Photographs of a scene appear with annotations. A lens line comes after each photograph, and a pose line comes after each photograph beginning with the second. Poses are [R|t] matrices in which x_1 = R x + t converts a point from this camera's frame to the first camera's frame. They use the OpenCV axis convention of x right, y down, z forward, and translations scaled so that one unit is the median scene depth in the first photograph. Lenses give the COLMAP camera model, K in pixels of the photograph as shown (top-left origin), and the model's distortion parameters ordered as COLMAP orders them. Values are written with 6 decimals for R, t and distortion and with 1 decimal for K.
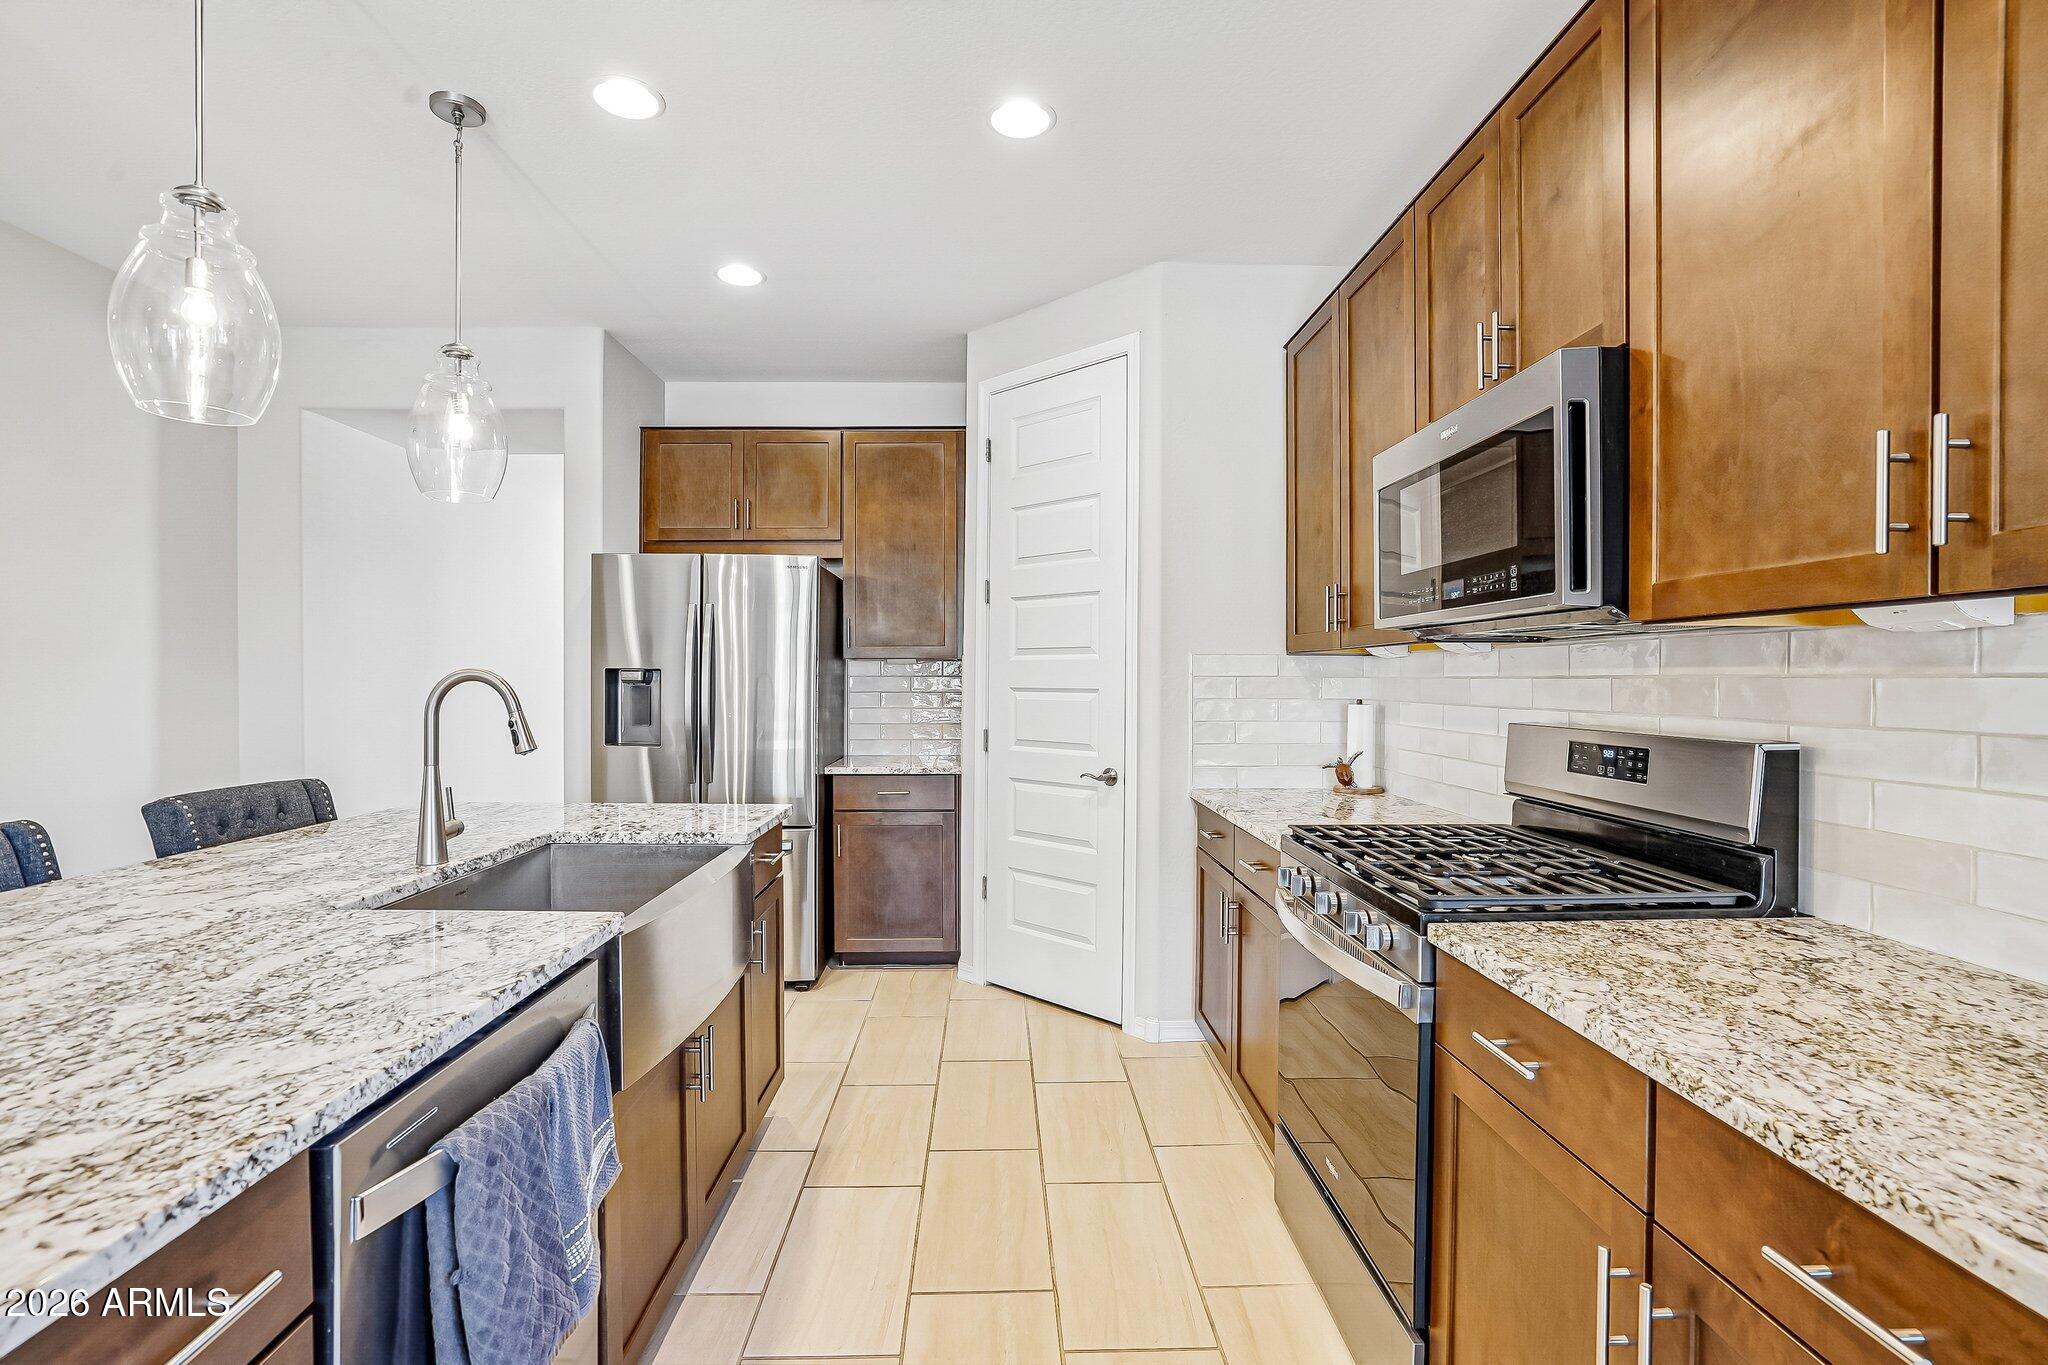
lens RADIAL K [[952.5, 0, 1015.8], [0, 952.5, 682.1], [0, 0, 1]] dist [-0.012954, 0.001844]
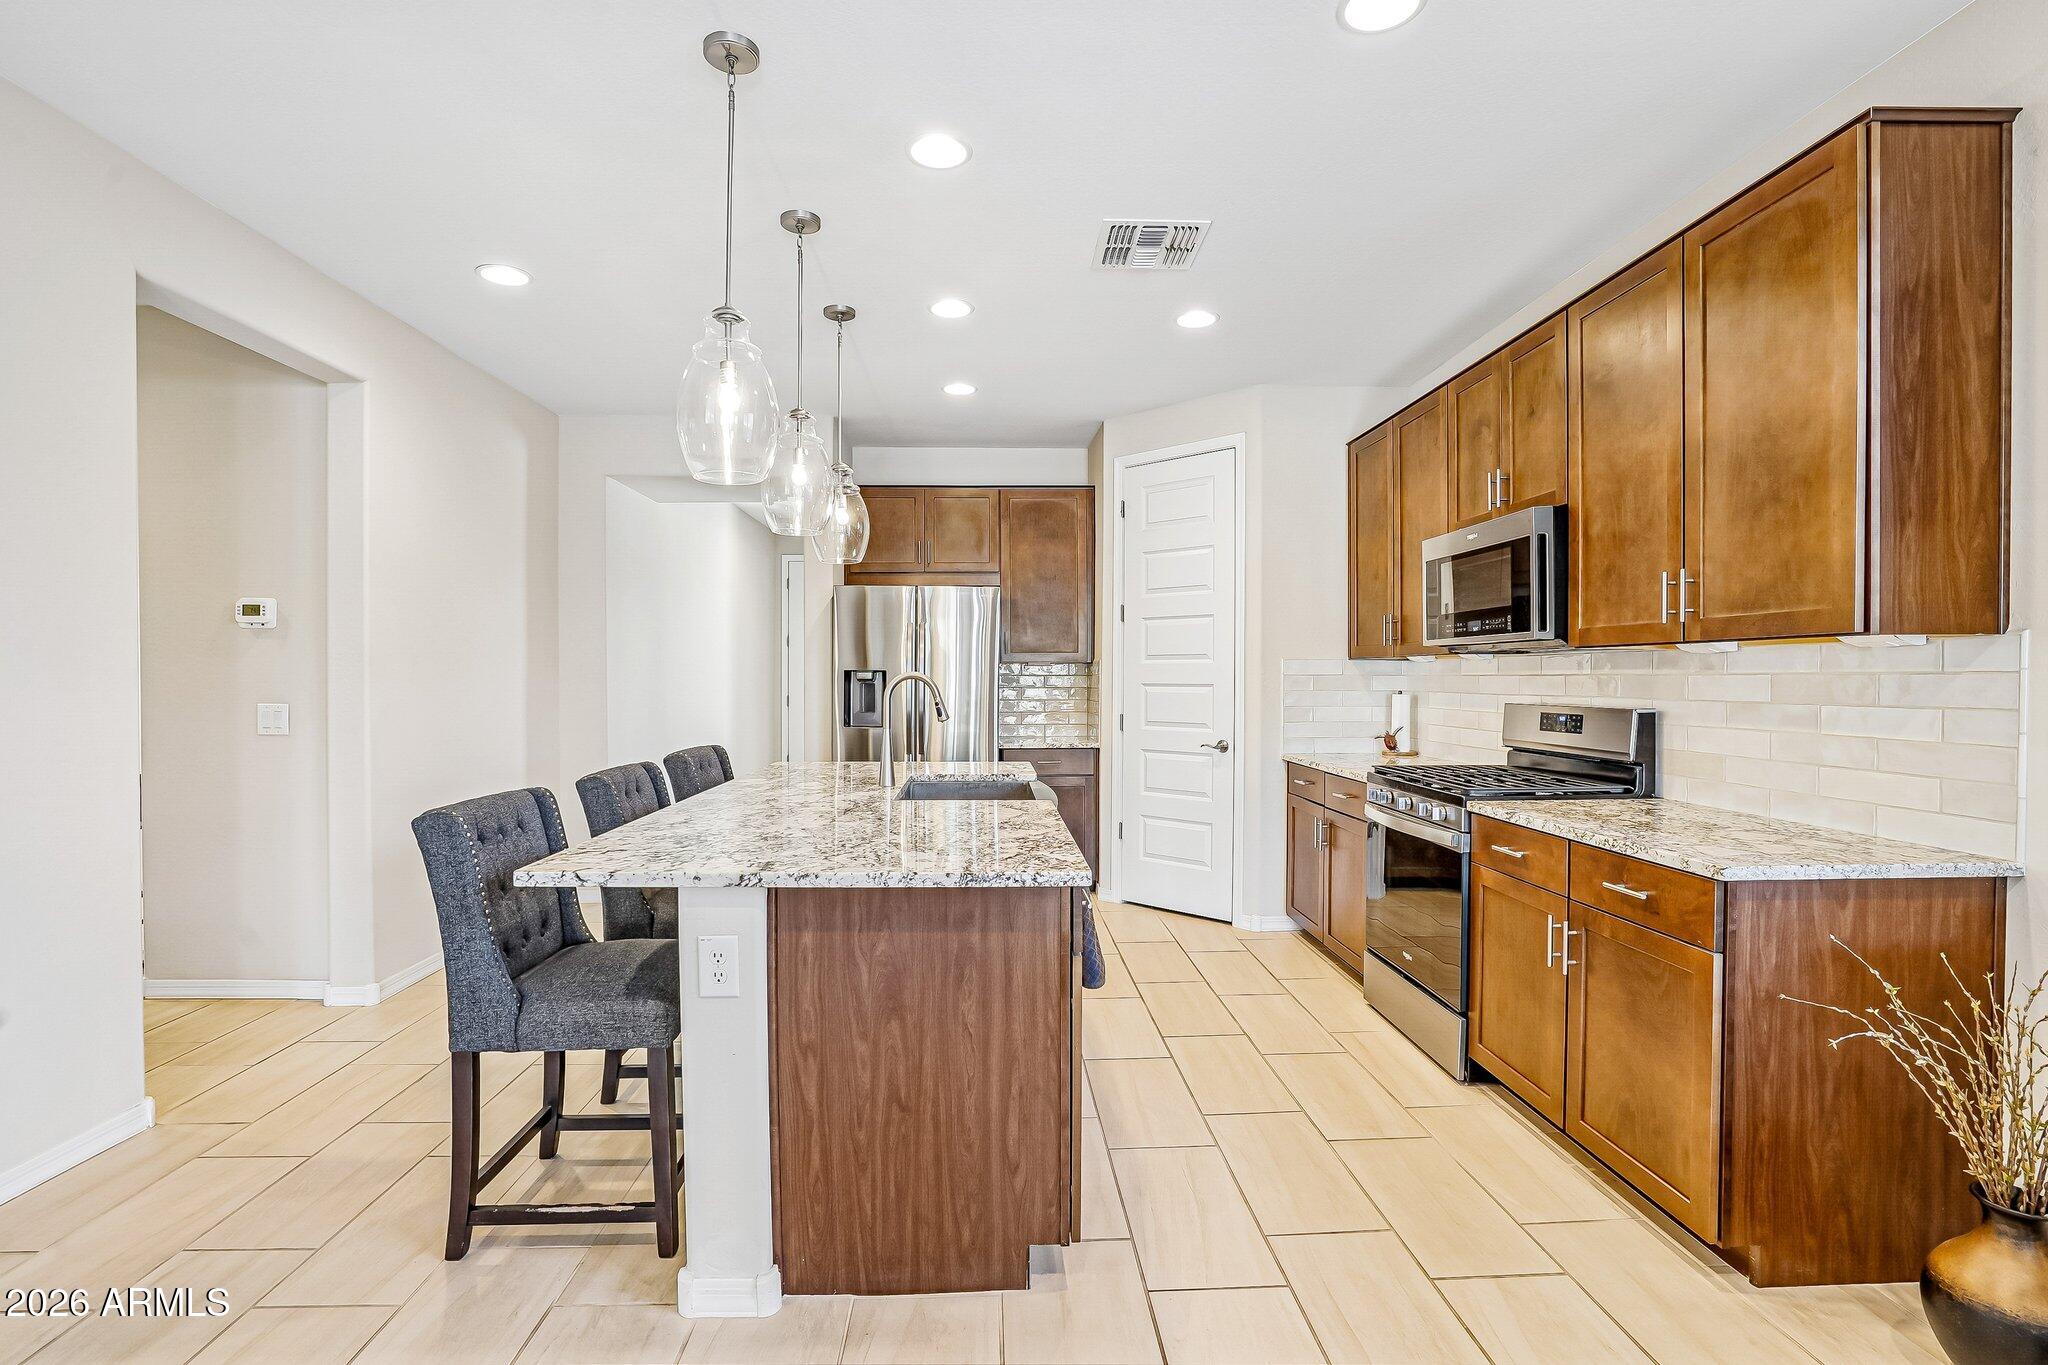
lens RADIAL K [[952.5, 0, 1026.5], [0, 952.5, 684.6], [0, 0, 1]] dist [-0.012954, 0.001844]
pose [[0.999777, -0.003034, 0.020890, -0.380891], [0.002941, 0.999986, 0.004468, 0.001672], [-0.020904, -0.004405, 0.999772, -0.695418]]
